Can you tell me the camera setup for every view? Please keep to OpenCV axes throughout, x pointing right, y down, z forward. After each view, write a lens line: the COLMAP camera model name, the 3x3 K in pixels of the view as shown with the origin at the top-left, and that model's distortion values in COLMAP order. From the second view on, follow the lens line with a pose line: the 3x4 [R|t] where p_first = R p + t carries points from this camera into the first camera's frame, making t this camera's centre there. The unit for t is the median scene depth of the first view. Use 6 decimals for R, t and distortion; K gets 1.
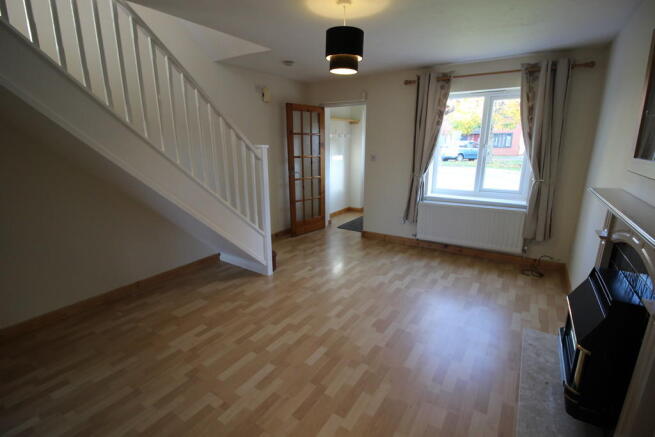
lens RADIAL K [[313.8, 0, 326.5], [0, 313.8, 217.5], [0, 0, 1]] dist [-0.001764, -0.000210]
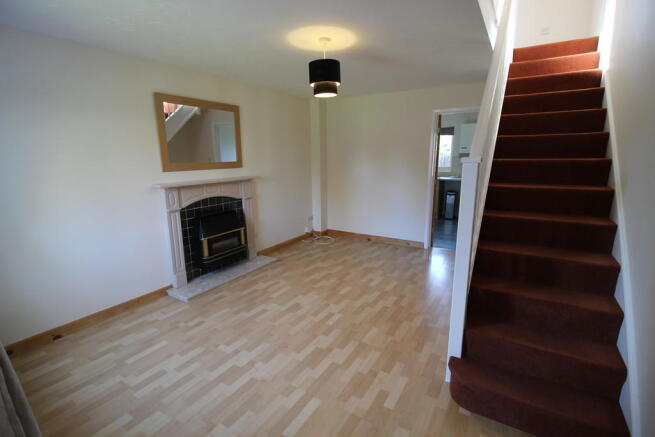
lens RADIAL K [[313.8, 0, 327.3], [0, 313.8, 218.4], [0, 0, 1]] dist [-0.001764, -0.000210]
pose [[-0.999594, 0.018791, -0.021410, 0.070753], [0.007864, 0.904407, 0.426598, -0.457667], [0.027380, 0.426256, -0.904188, 1.912002]]
